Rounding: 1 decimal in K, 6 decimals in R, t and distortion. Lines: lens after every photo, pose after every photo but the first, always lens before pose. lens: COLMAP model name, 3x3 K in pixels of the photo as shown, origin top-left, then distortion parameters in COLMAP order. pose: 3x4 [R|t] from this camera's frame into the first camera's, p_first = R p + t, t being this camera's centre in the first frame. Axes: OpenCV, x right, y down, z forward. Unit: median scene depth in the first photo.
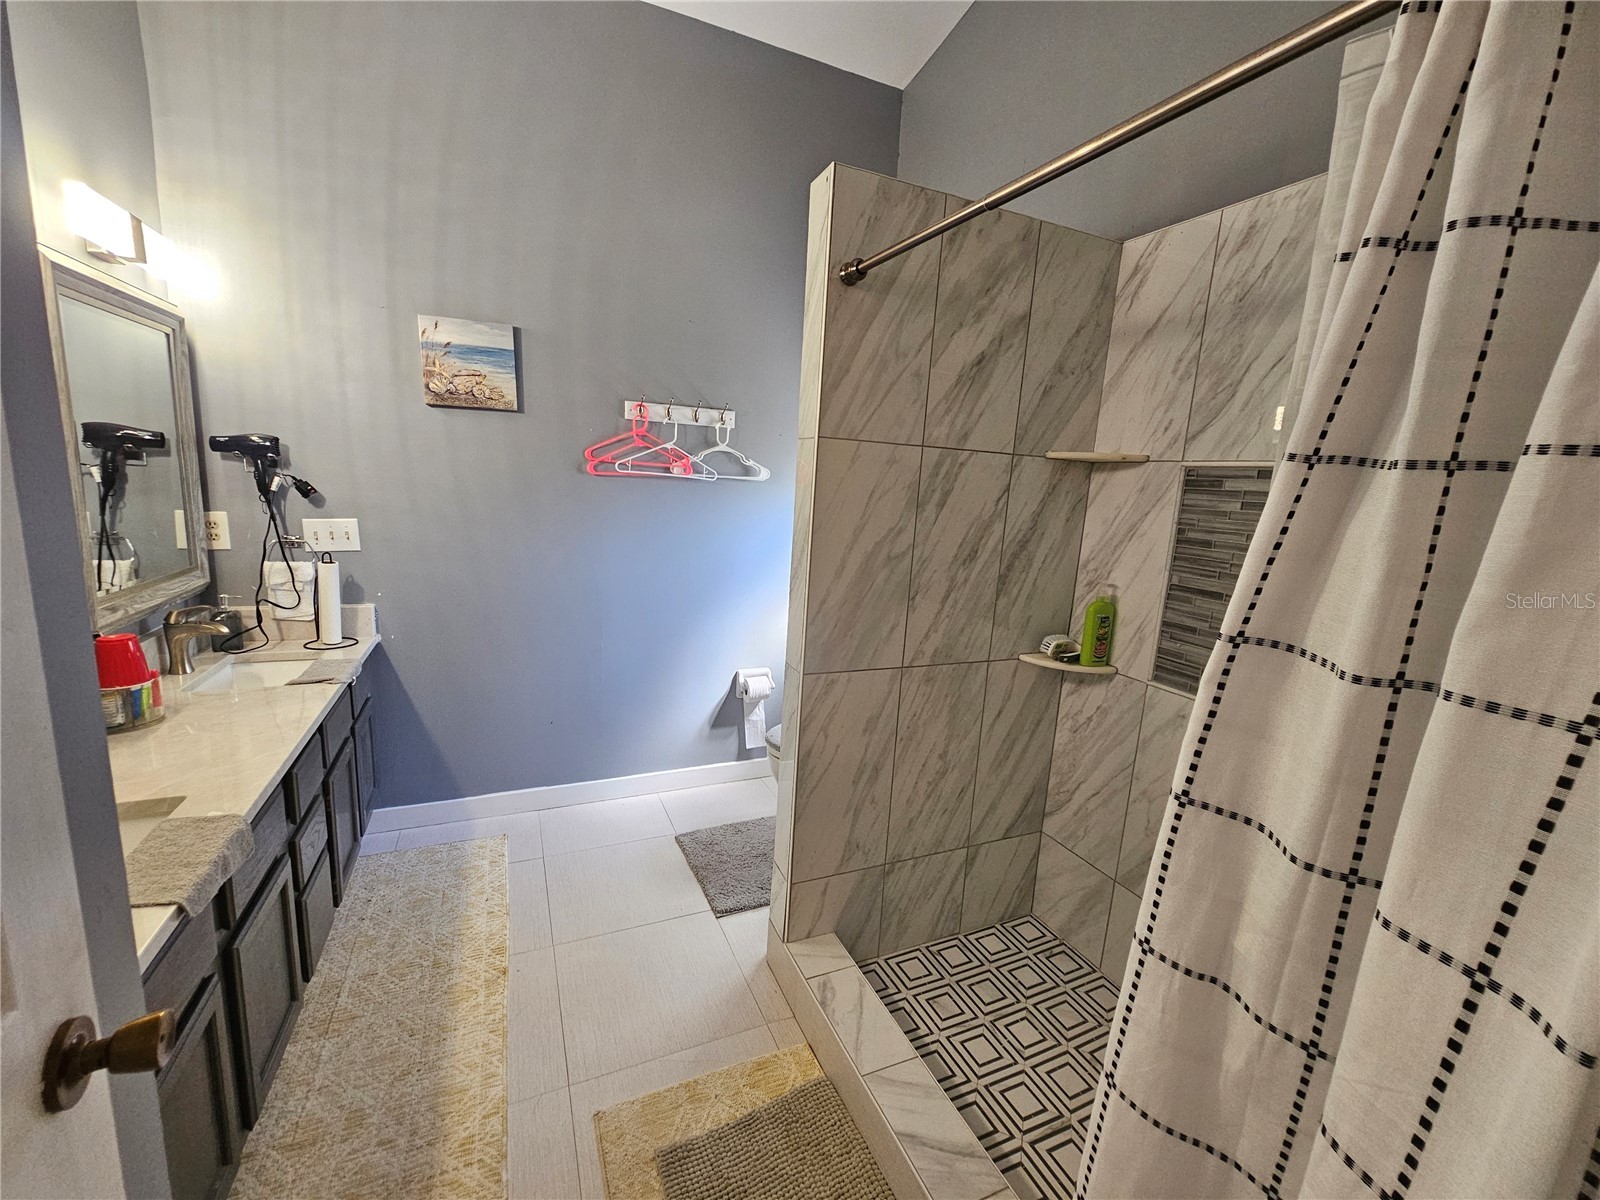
lens RADIAL K [[652.9, 0, 800.5], [0, 652.9, 601.8], [0, 0, 1]] dist [-0.002538, -0.001345]
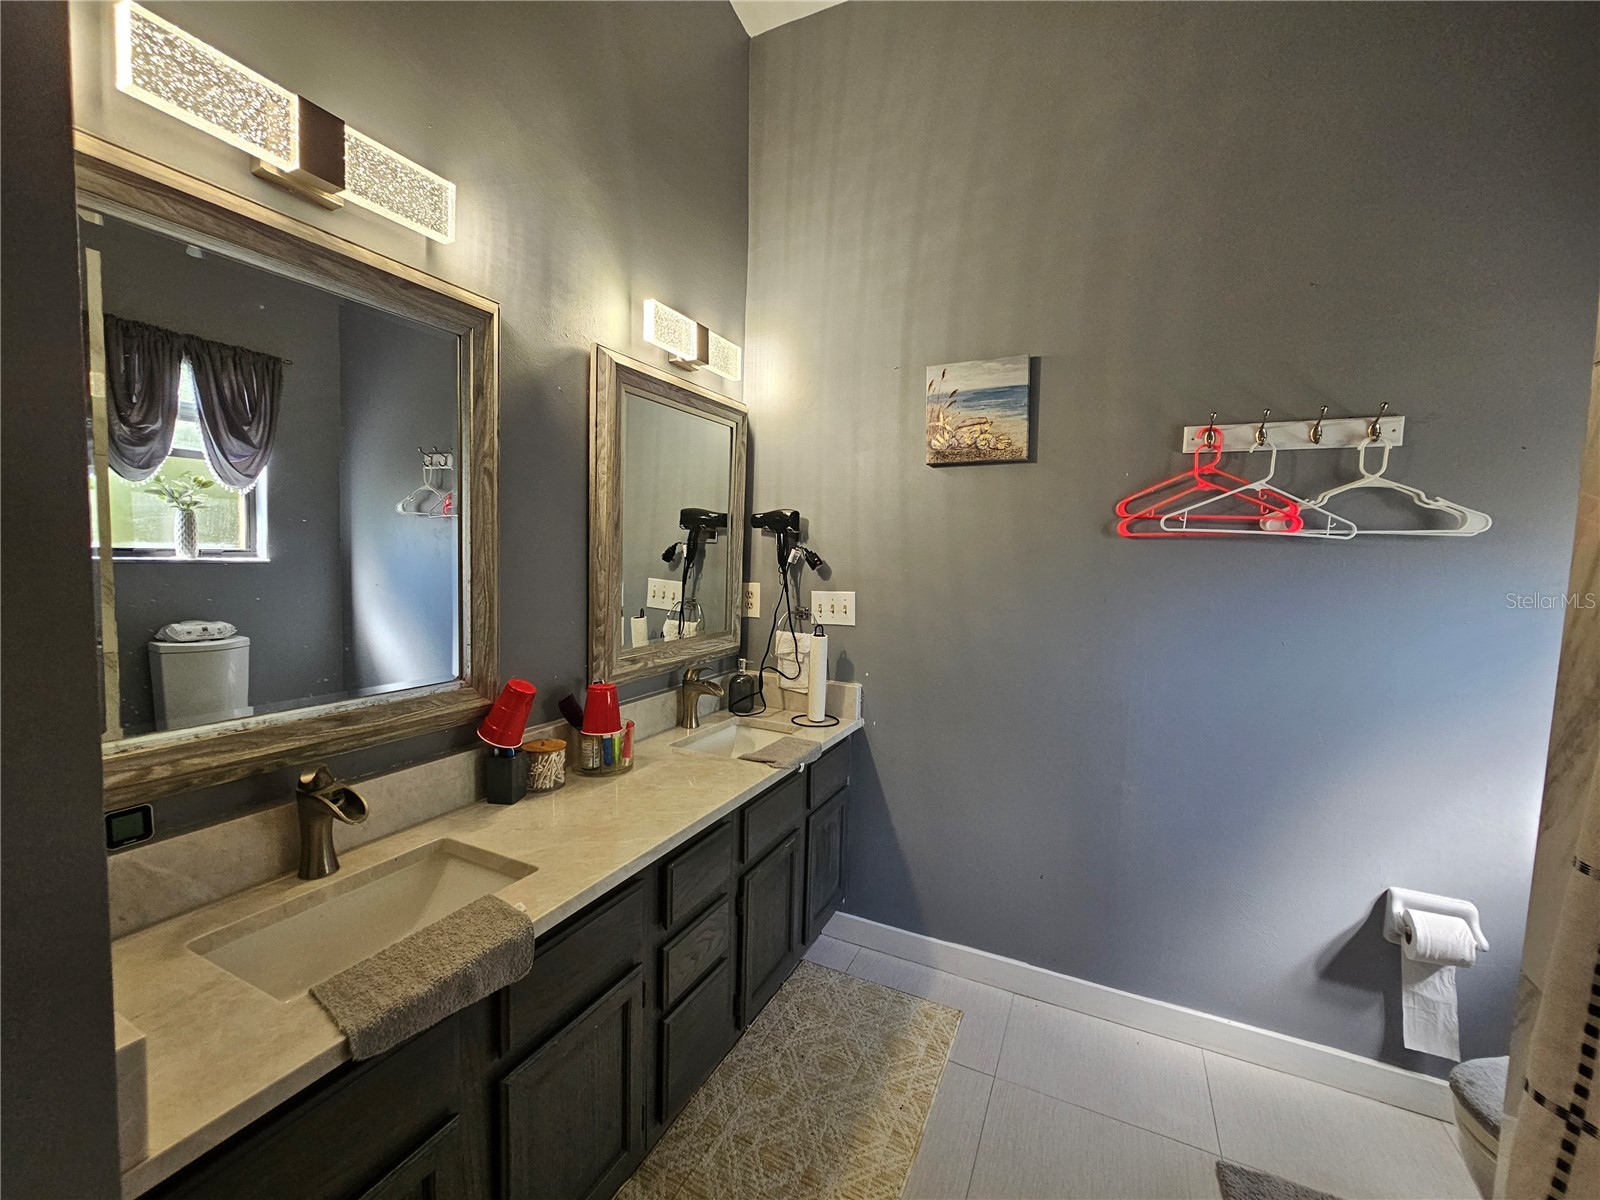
lens RADIAL K [[652.9, 0, 802.3], [0, 652.9, 600.9], [0, 0, 1]] dist [-0.002538, -0.001345]
pose [[0.647861, 0.020014, -0.761495, -0.009045], [-0.133115, 0.987248, -0.087304, -0.022396], [0.750037, 0.157928, 0.642264, 0.342097]]
